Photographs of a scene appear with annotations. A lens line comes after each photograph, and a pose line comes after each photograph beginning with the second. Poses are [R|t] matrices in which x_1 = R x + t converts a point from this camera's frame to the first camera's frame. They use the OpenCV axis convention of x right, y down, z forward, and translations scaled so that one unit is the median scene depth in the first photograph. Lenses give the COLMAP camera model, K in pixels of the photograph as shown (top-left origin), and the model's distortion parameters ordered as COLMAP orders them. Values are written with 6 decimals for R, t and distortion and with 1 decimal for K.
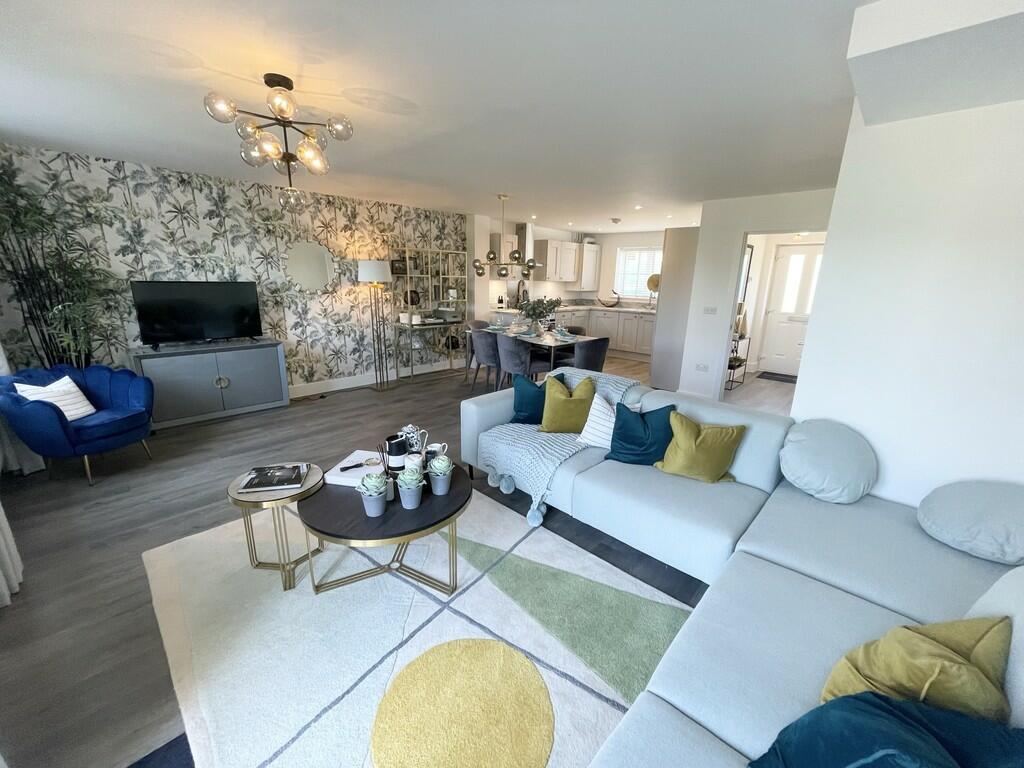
lens RADIAL K [[407.5, 0, 514.4], [0, 407.5, 384.9], [0, 0, 1]] dist [-0.001346, -0.000002]
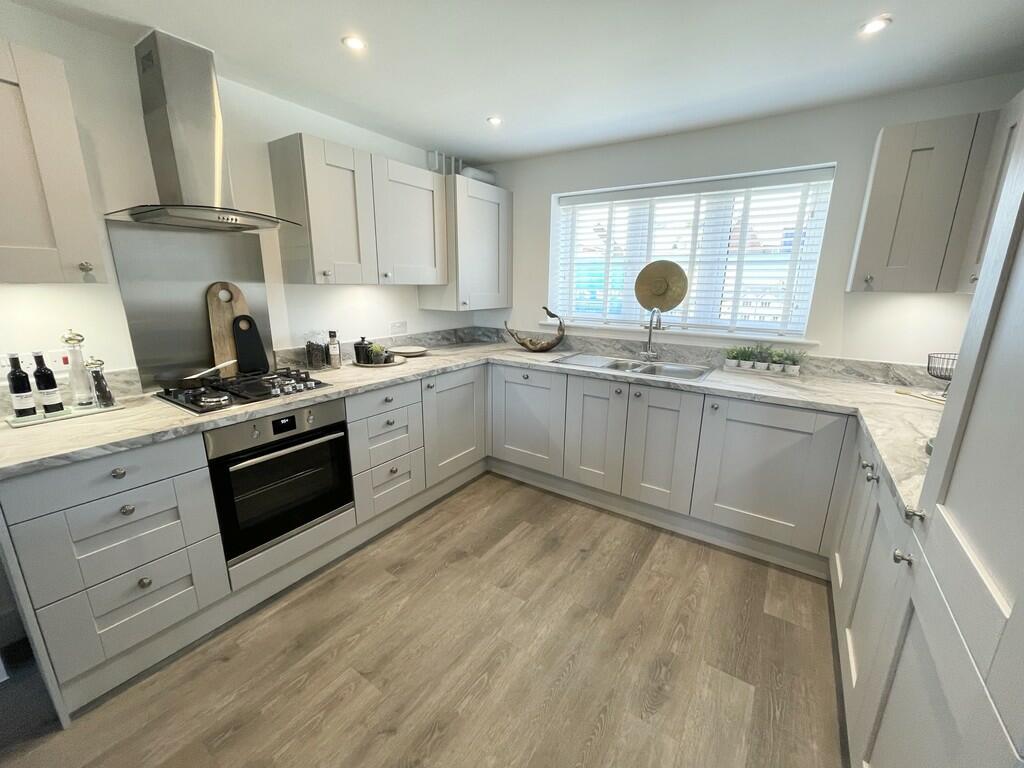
lens RADIAL K [[413.4, 0, 512.0], [0, 413.4, 384.0], [0, 0, 1]] dist [0.000569, 0.000081]
pose [[0.988761, -0.046917, 0.141953, 0.200454], [0.049271, 0.998699, -0.013115, -0.206021], [-0.141153, 0.019962, 0.989787, 0.819351]]
